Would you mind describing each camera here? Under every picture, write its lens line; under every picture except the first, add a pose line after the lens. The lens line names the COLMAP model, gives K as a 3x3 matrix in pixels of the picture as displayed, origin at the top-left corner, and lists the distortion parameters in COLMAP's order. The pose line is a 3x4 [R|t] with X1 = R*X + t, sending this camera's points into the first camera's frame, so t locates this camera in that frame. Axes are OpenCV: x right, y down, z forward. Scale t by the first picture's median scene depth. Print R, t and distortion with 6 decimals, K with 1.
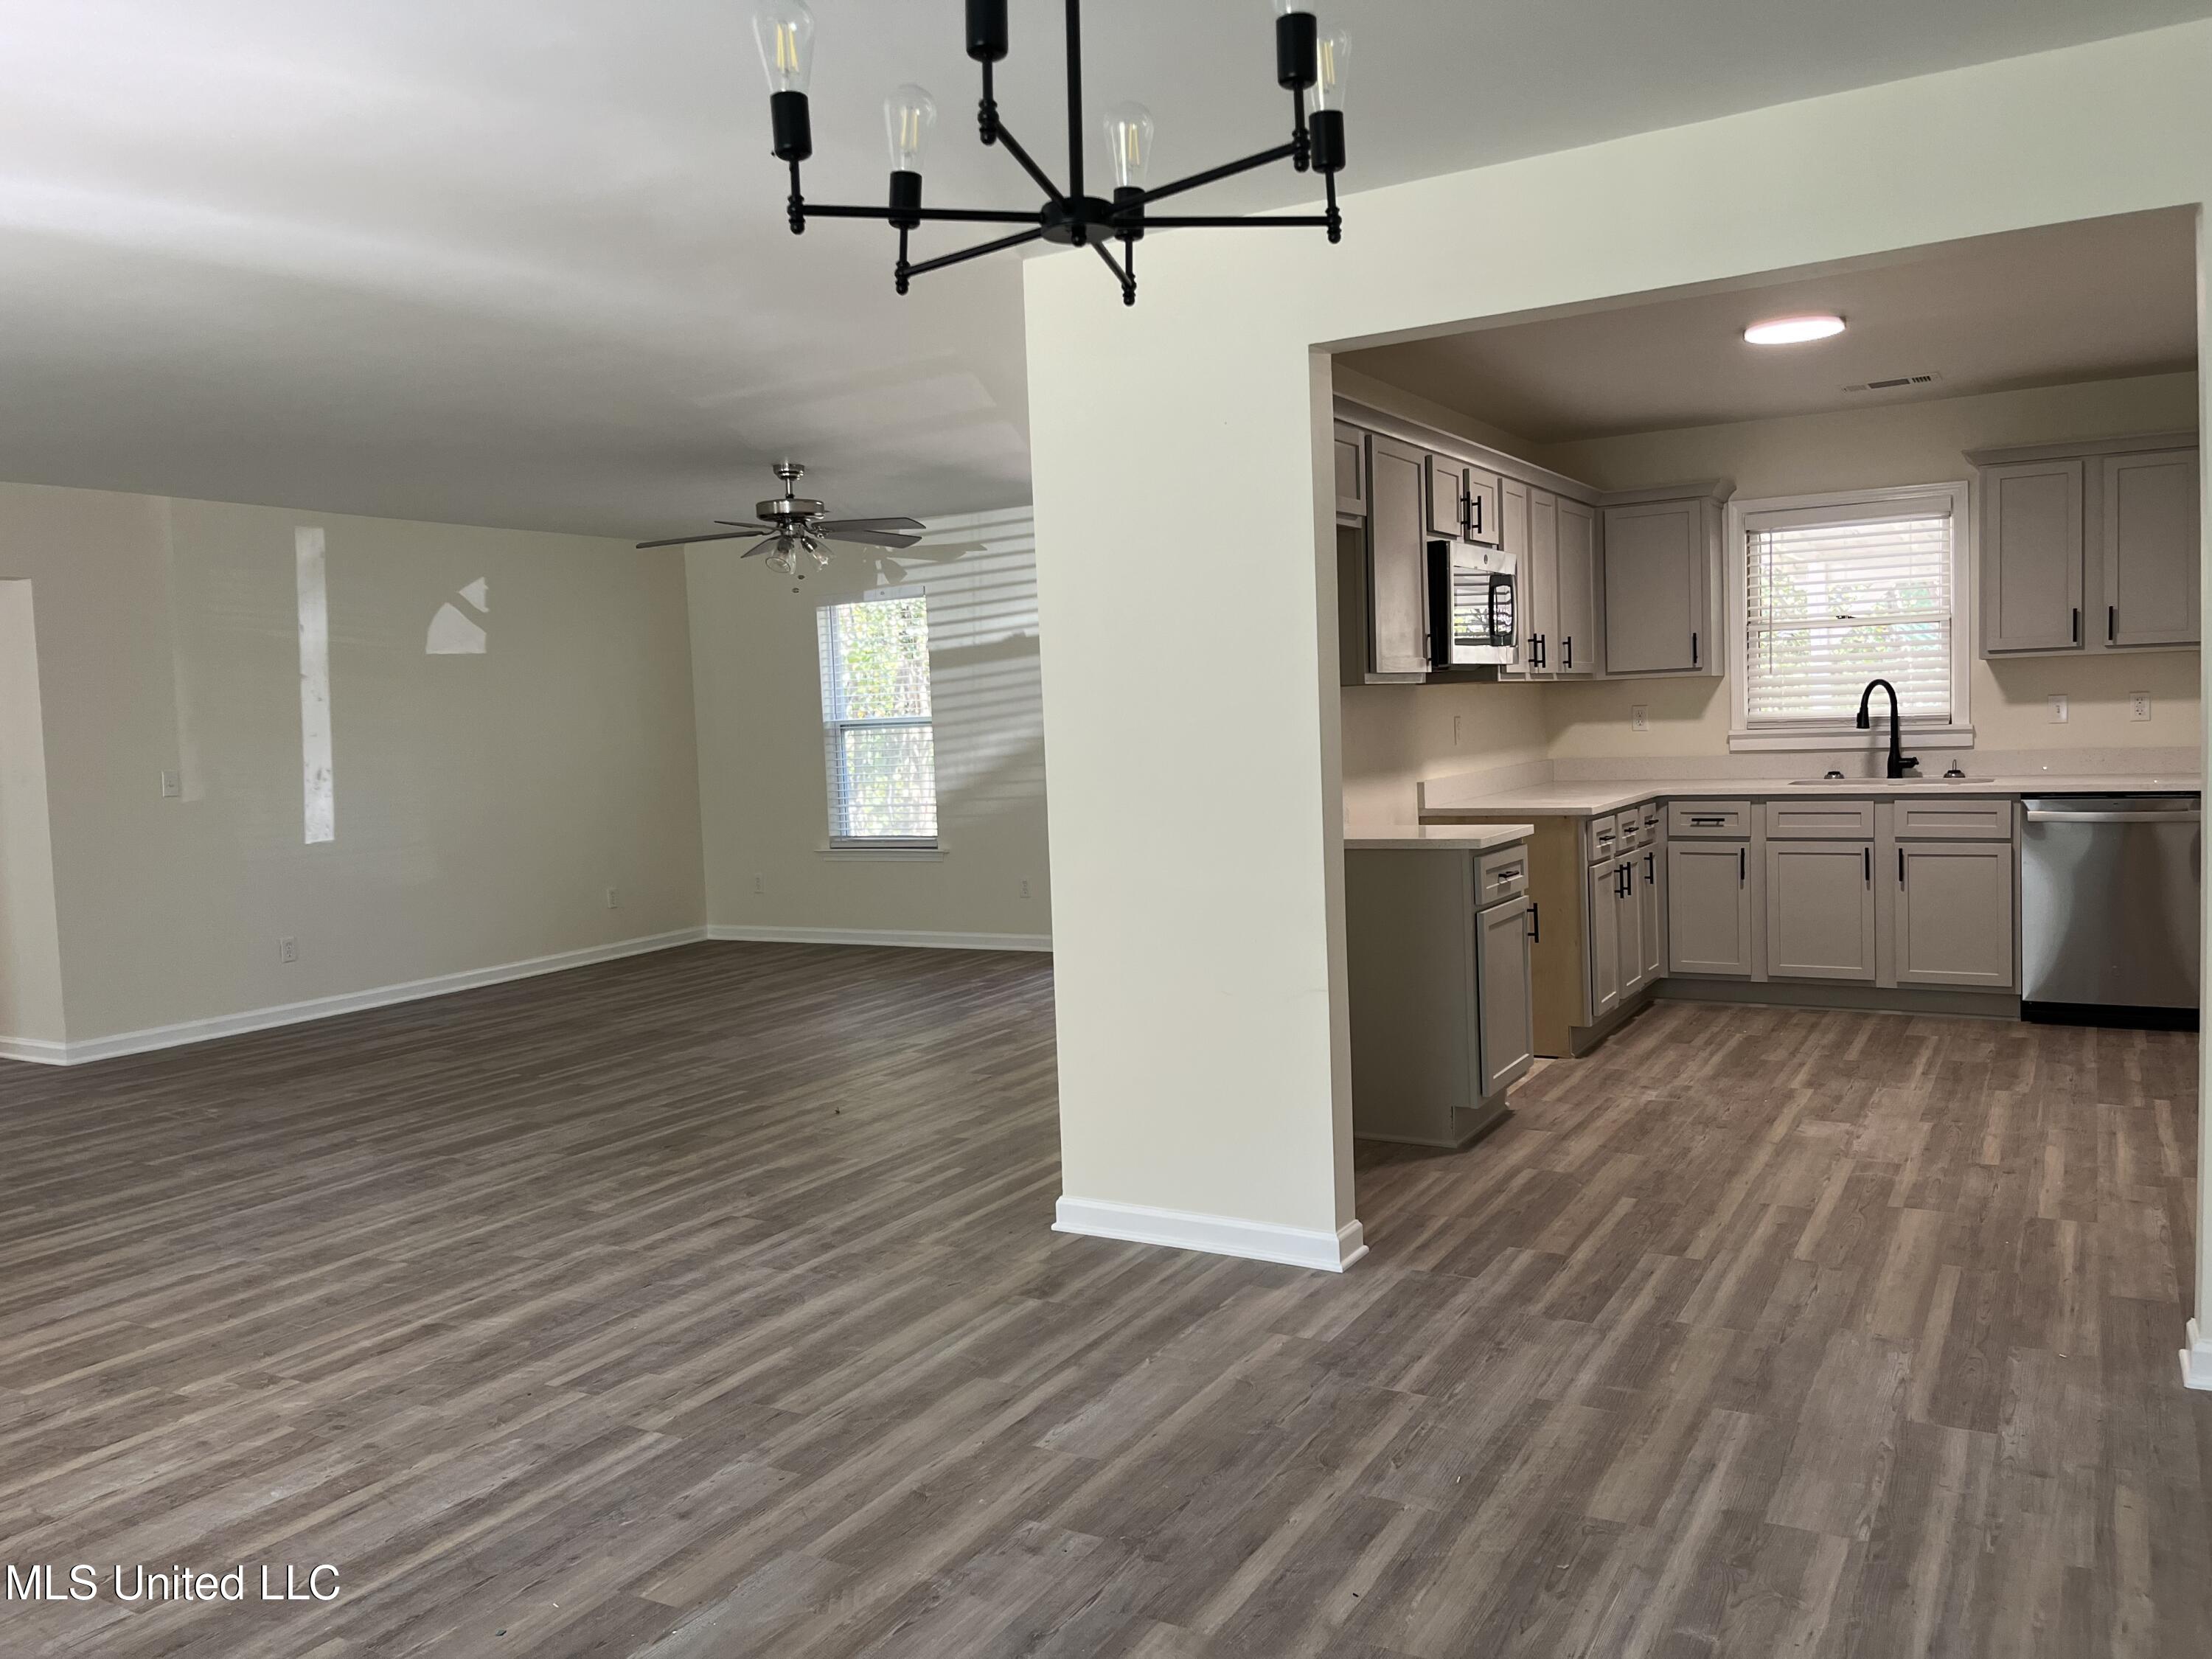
lens RADIAL K [[1664.2, 0, 1119.5], [0, 1664.2, 830.4], [0, 0, 1]] dist [0.062828, -0.092436]
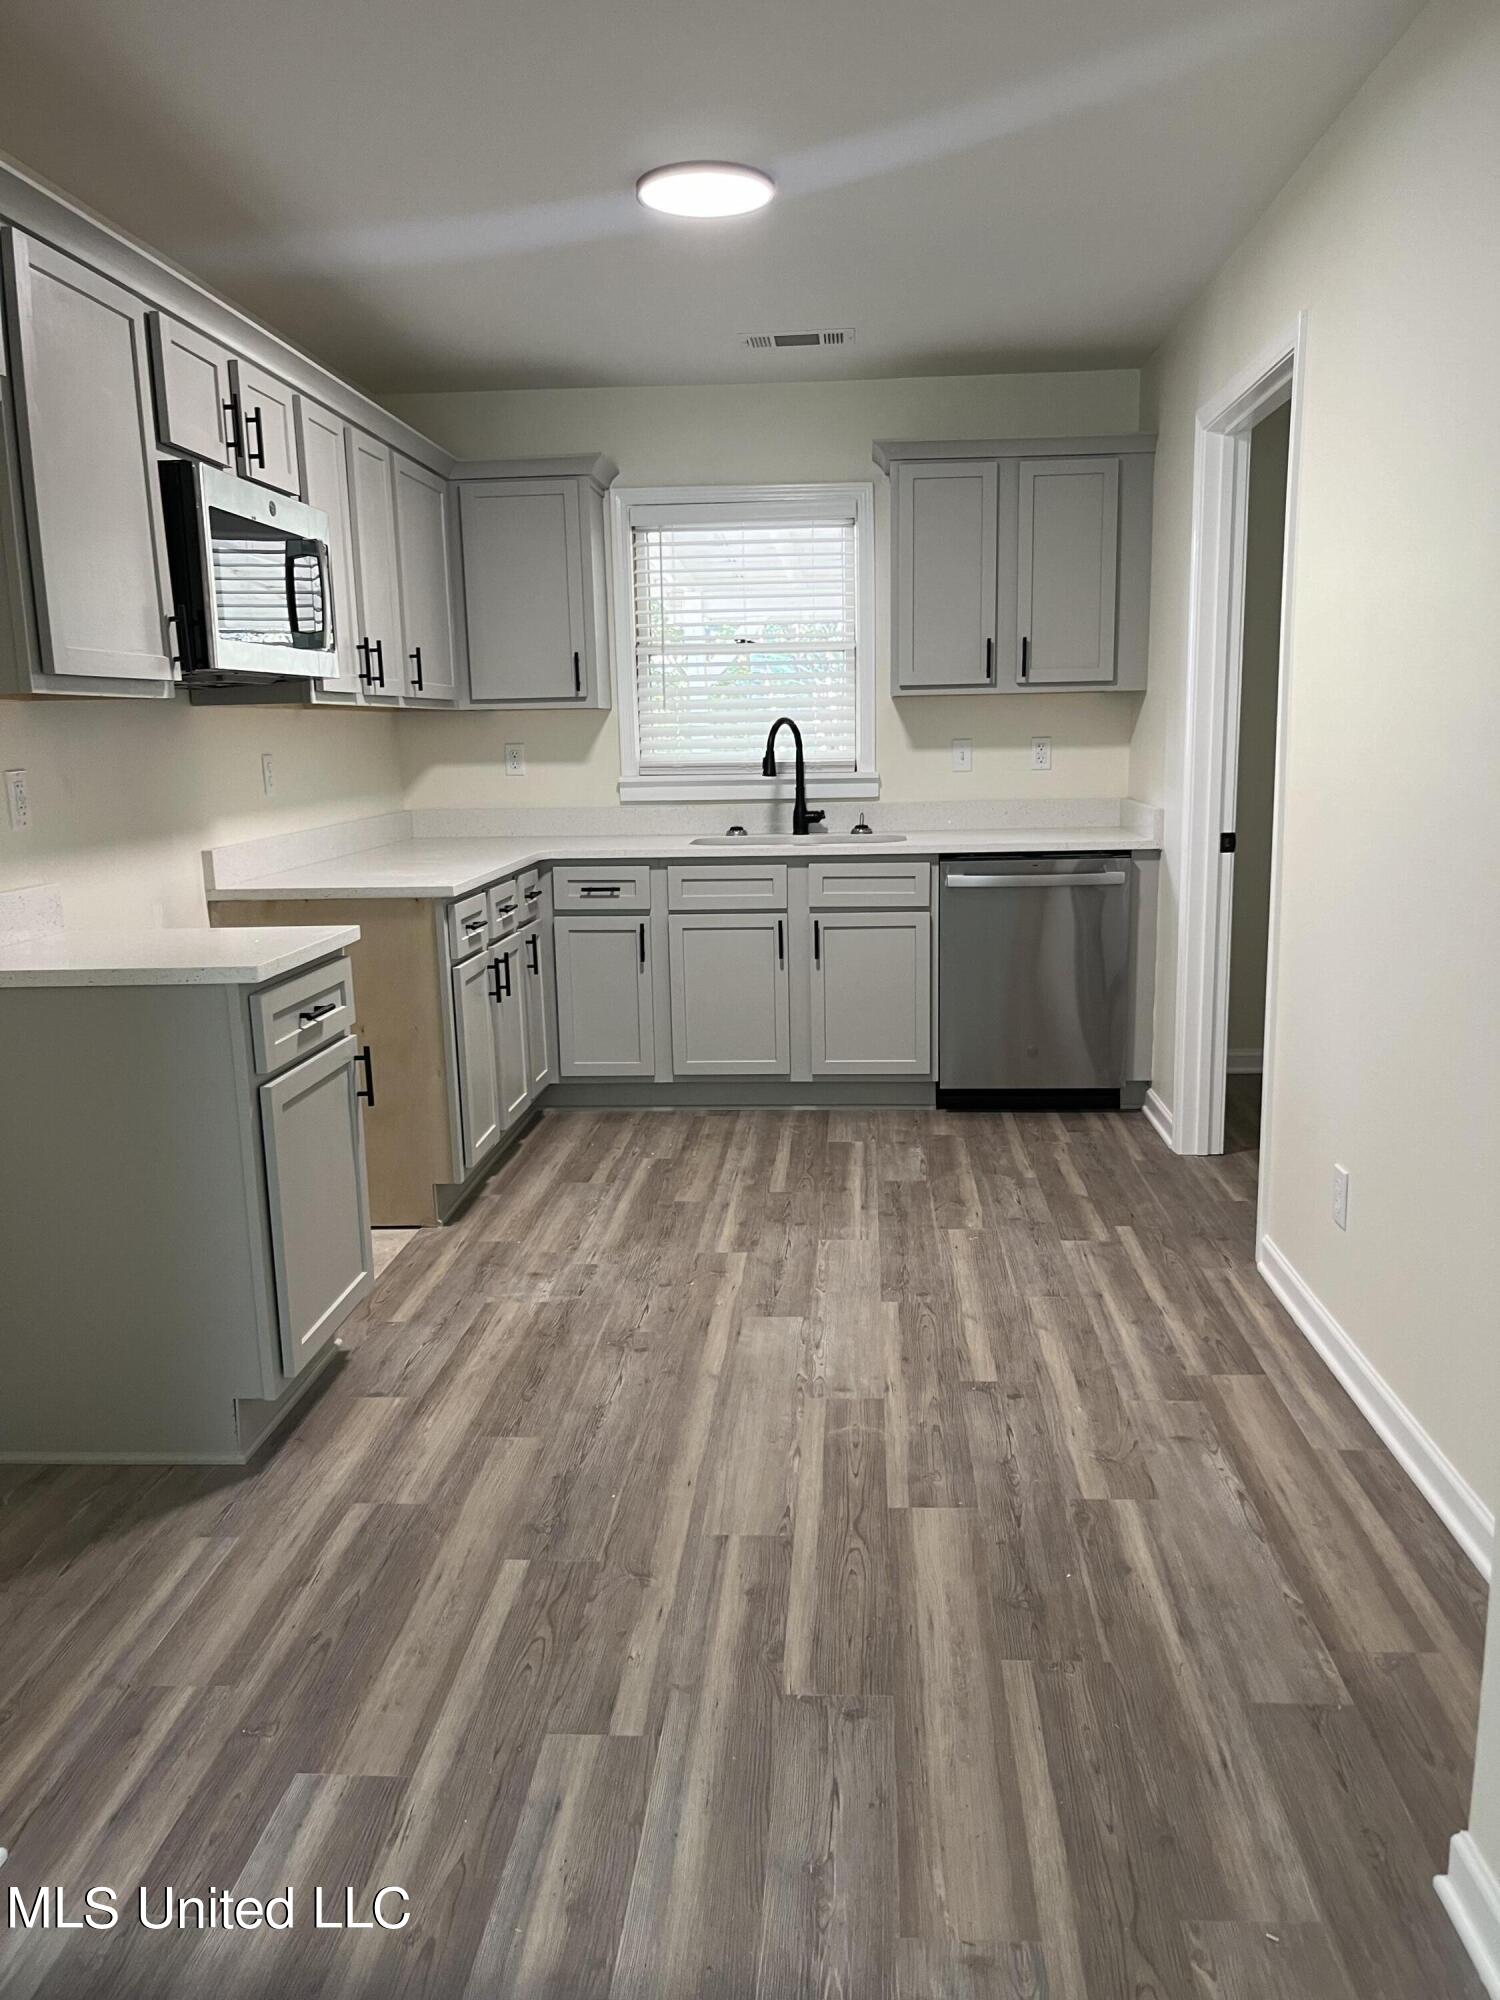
lens RADIAL K [[1504.7, 0, 769.7], [0, 1504.7, 1003.8], [0, 0, 1]] dist [0.062828, -0.092436]
pose [[0.894788, -0.060138, 0.442423, 0.109217], [0.017005, 0.994759, 0.100826, -0.025076], [-0.446167, -0.082695, 0.891121, 0.340977]]
